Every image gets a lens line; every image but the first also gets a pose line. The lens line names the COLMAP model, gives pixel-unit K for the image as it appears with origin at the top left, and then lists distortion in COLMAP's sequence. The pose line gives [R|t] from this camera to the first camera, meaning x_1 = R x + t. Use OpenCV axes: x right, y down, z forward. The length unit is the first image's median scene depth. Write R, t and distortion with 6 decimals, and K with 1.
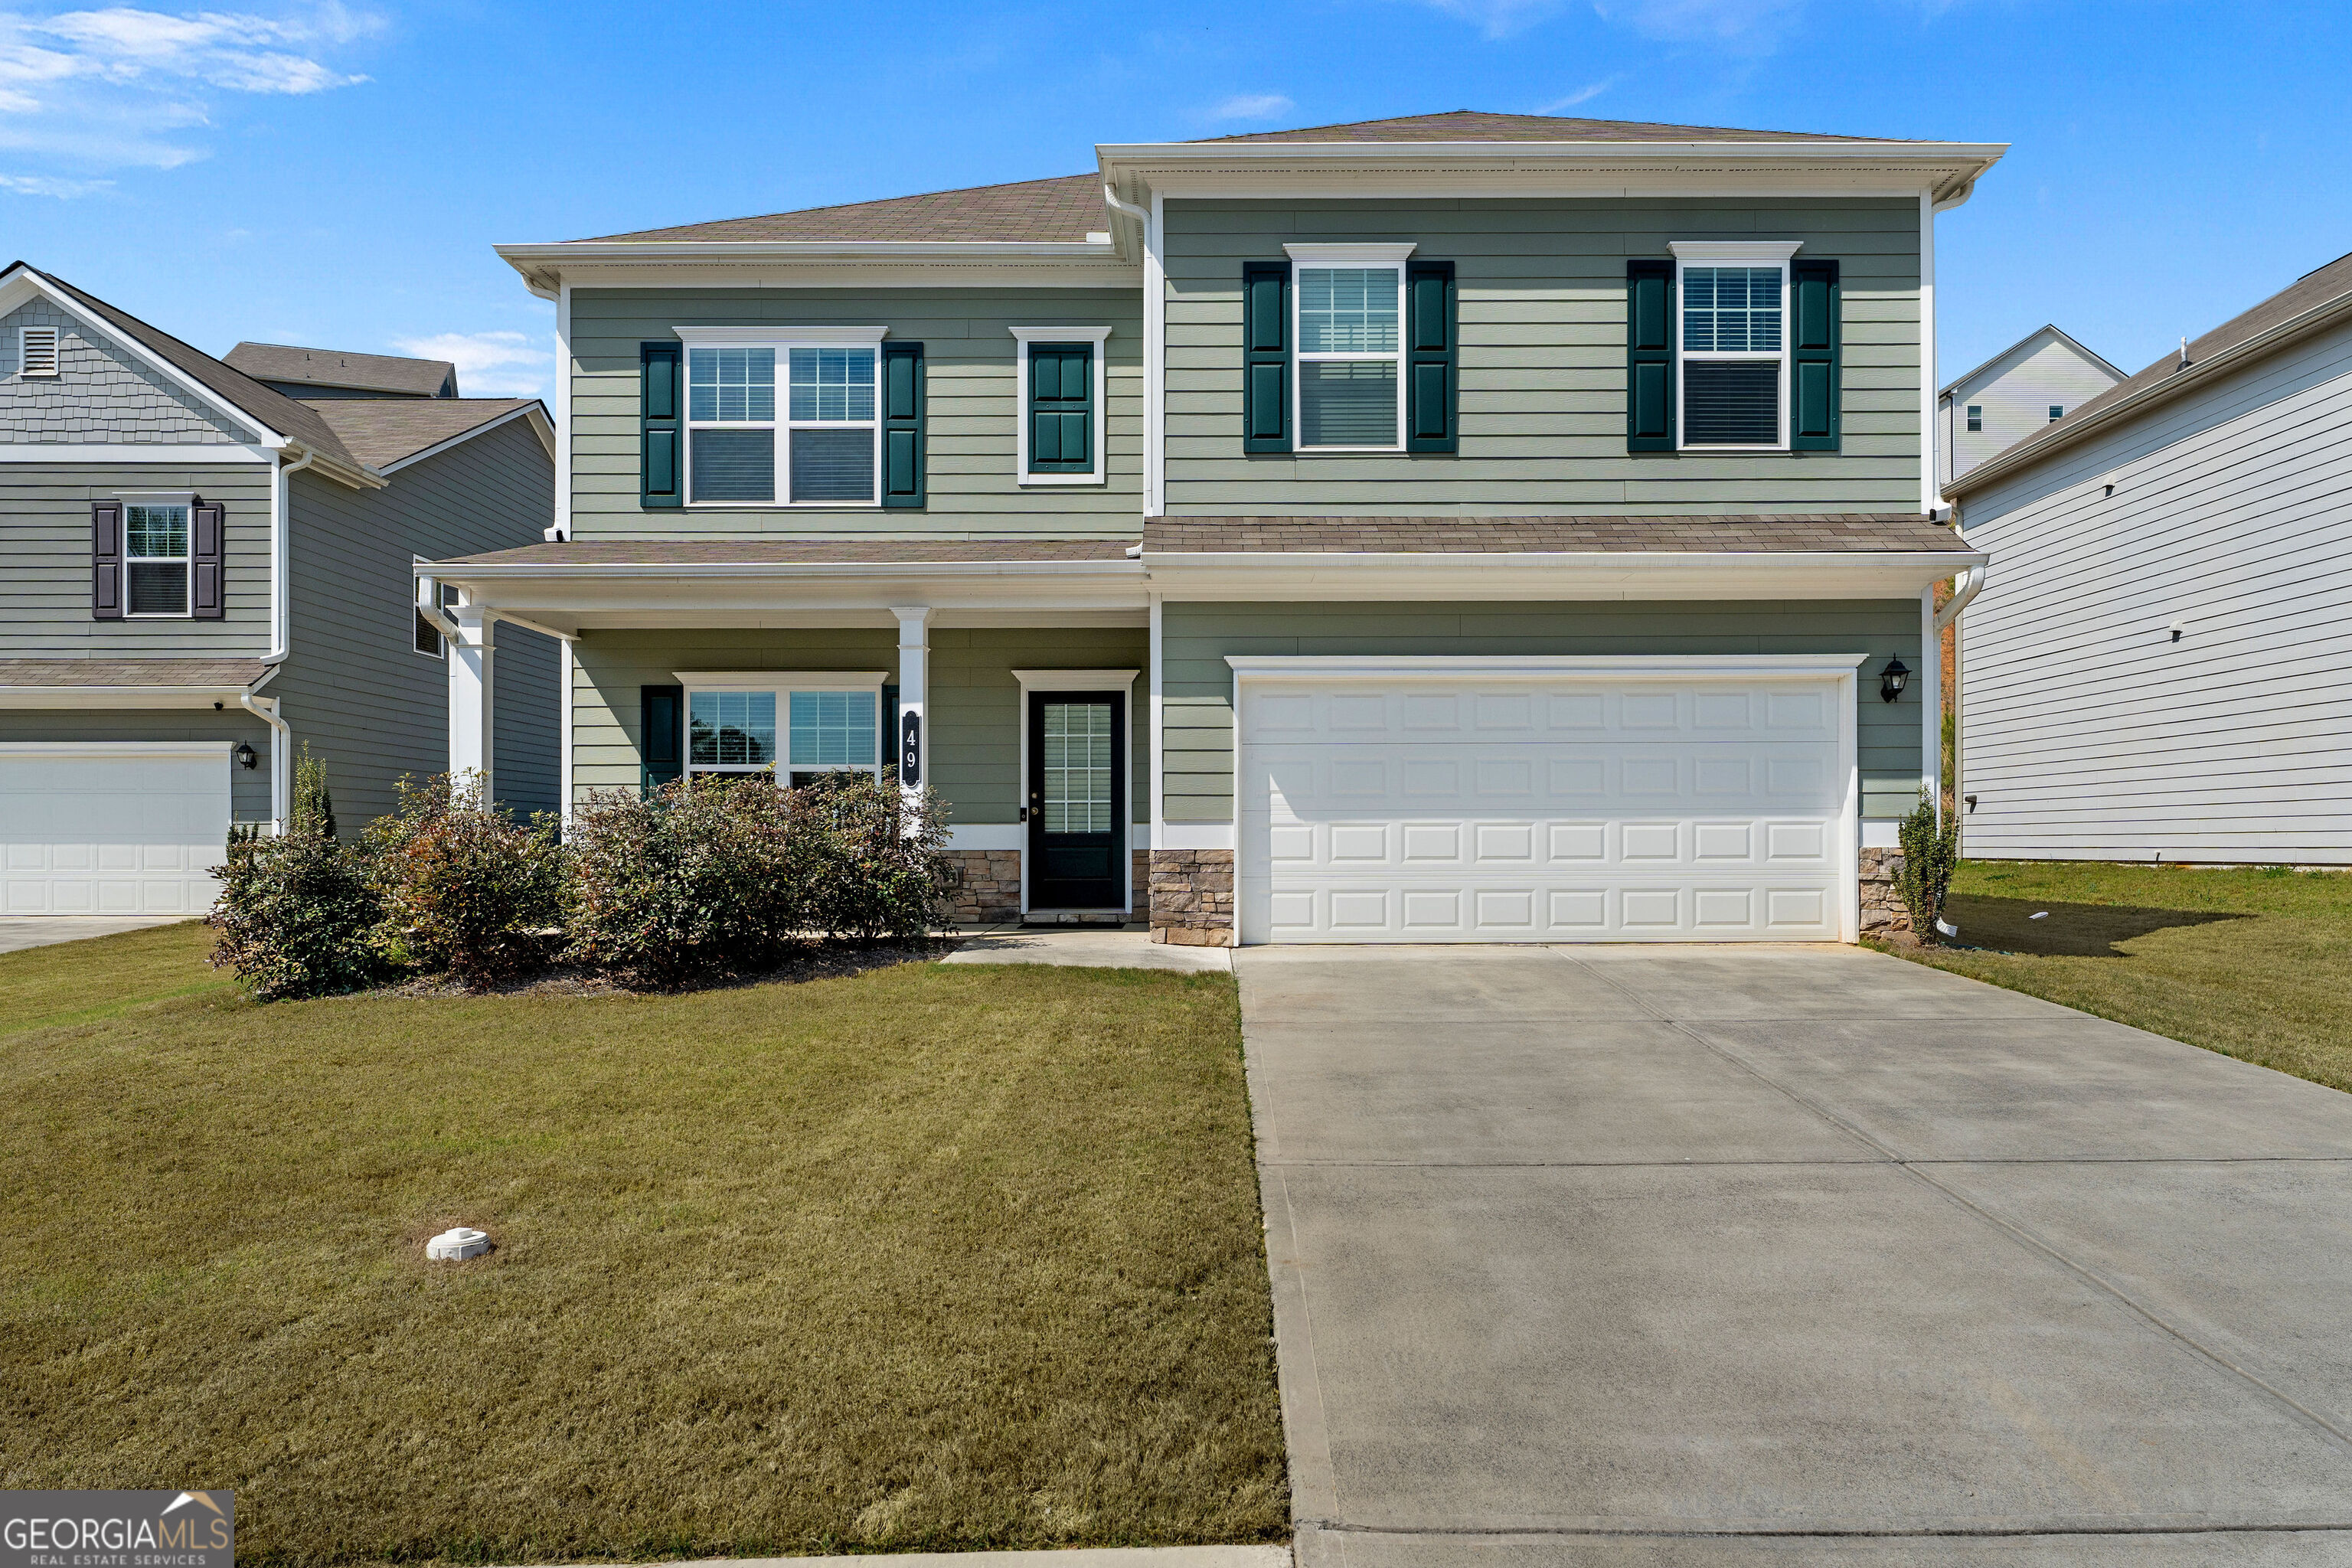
lens RADIAL K [[1480.6, 0, 1232.8], [0, 1480.6, 839.6], [0, 0, 1]] dist [0.000113, 0.000927]
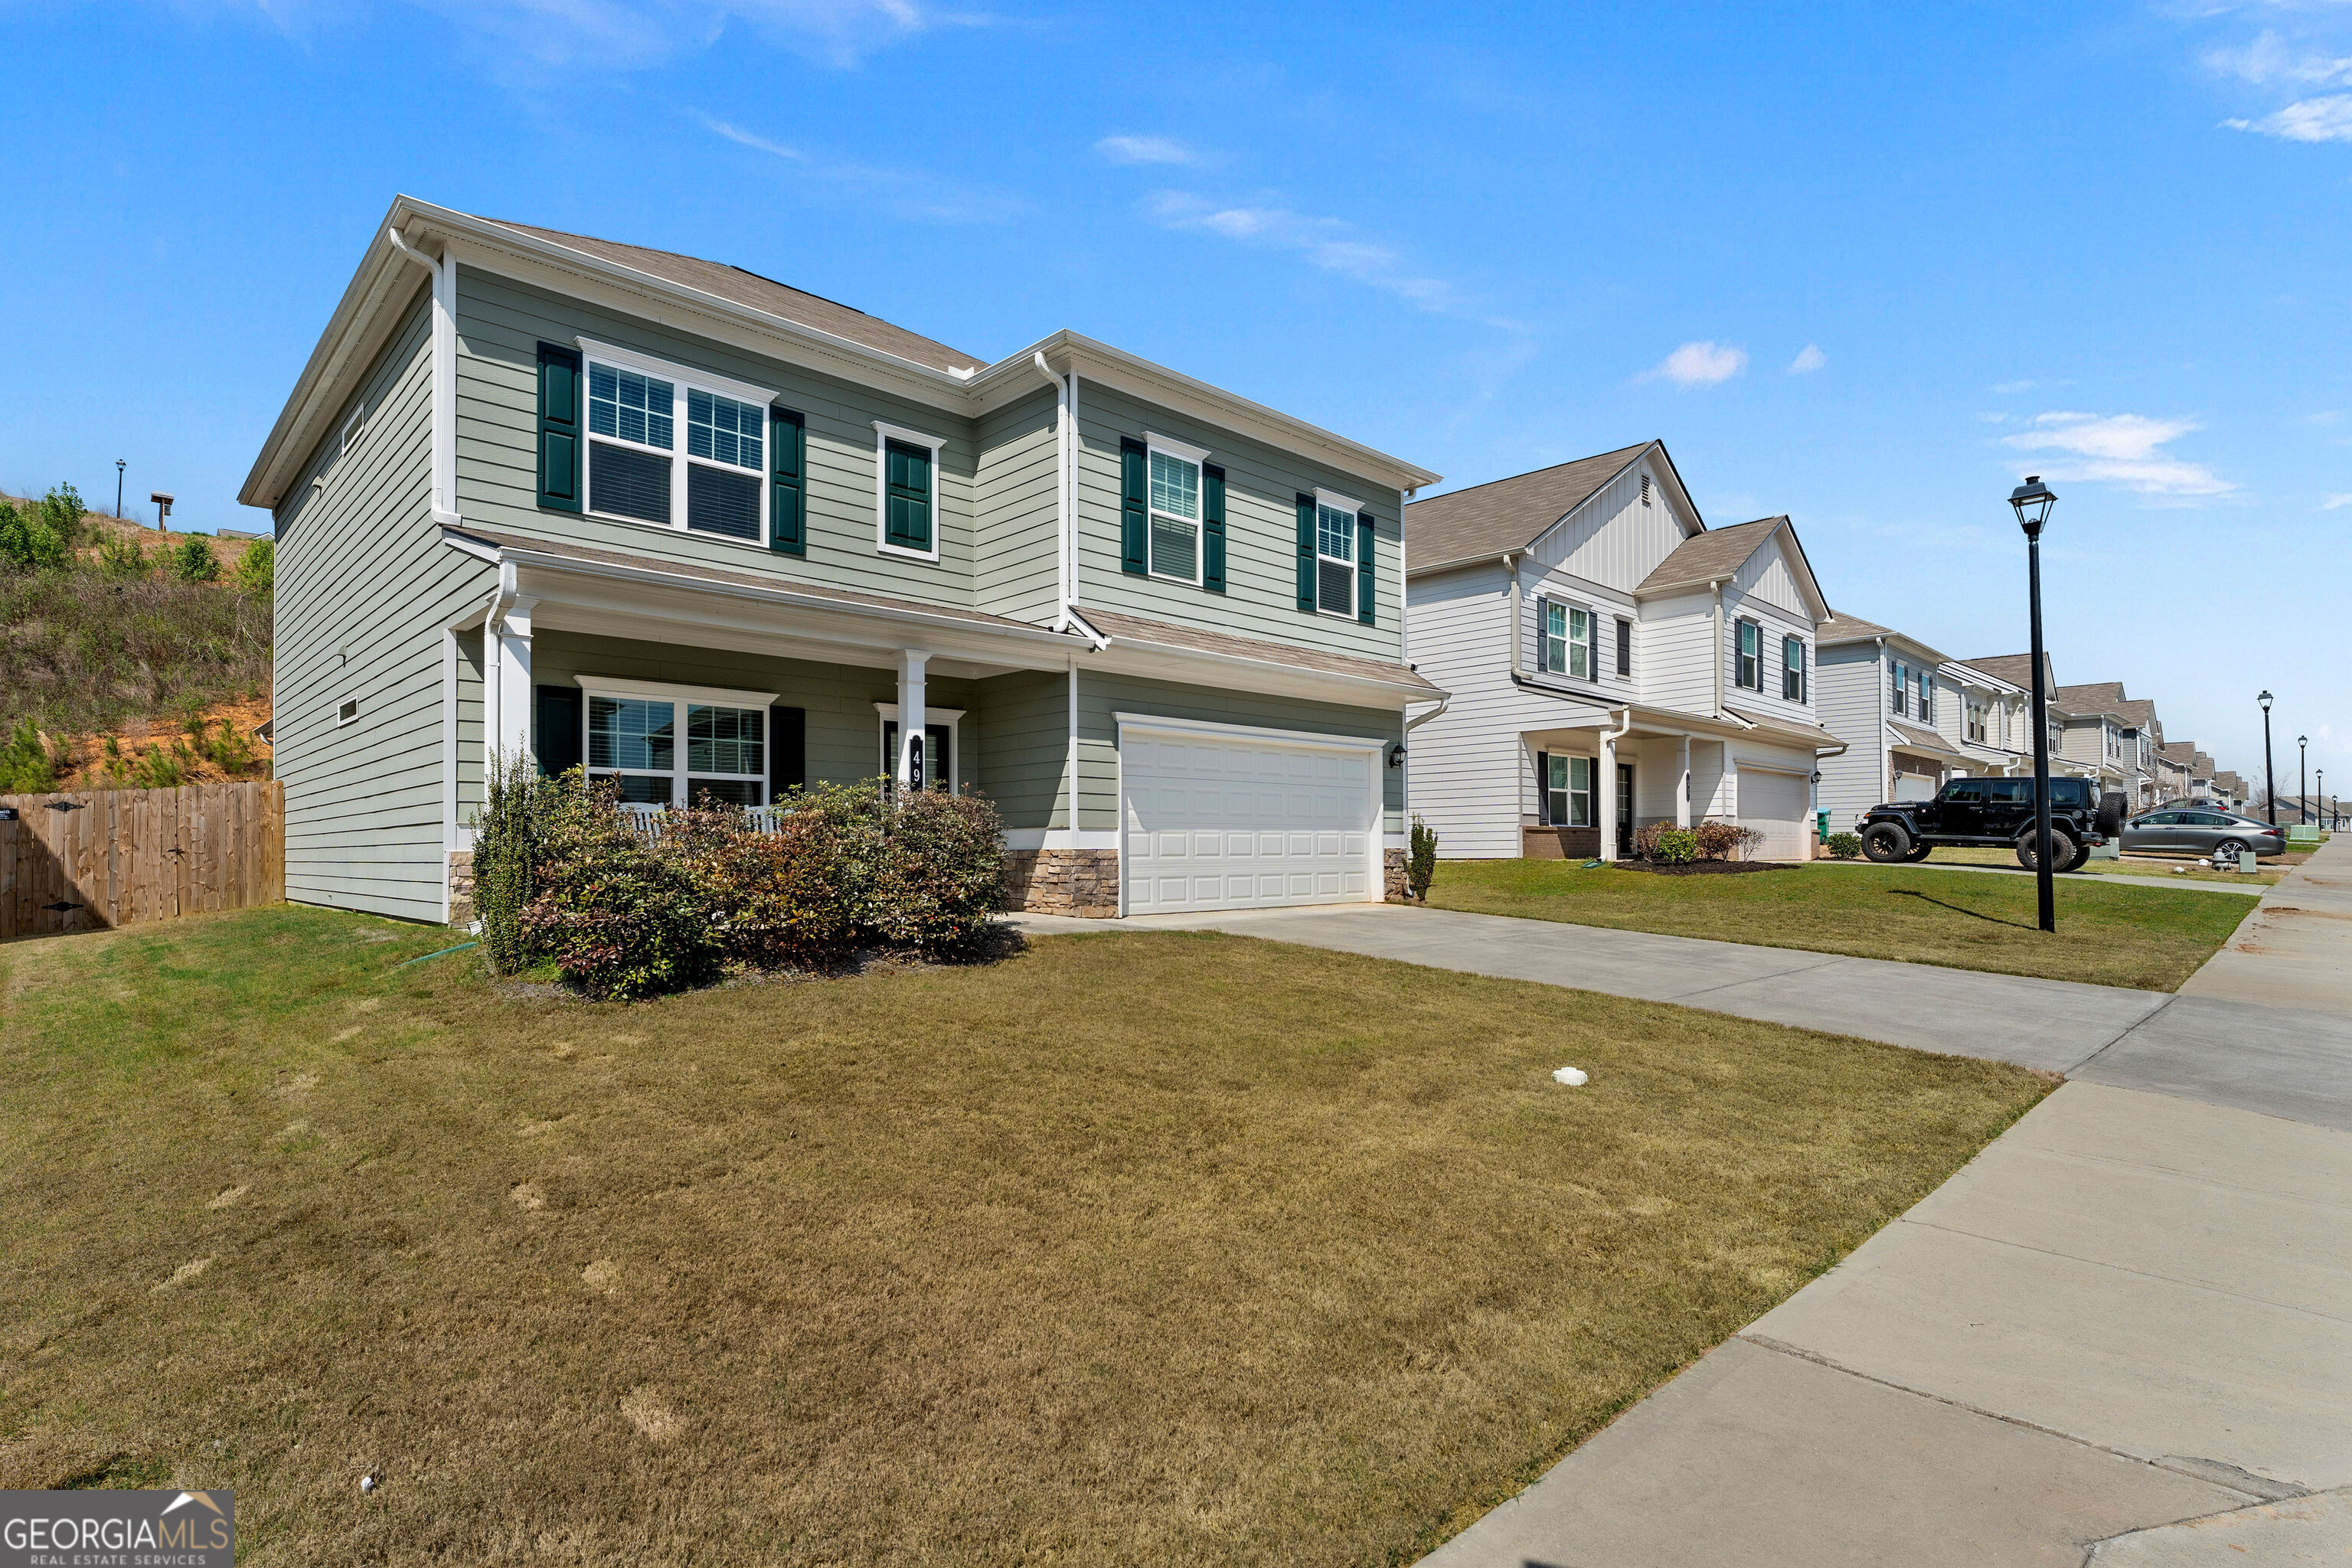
lens RADIAL K [[1159.9, 0, 1176.9], [0, 1159.9, 835.6], [0, 0, 1]] dist [0.002324, 0.000161]
pose [[0.721717, 0.008891, 0.692132, -0.719002], [-0.001545, 0.999936, -0.011234, 0.005948], [-0.692187, 0.007039, 0.721684, 0.162241]]
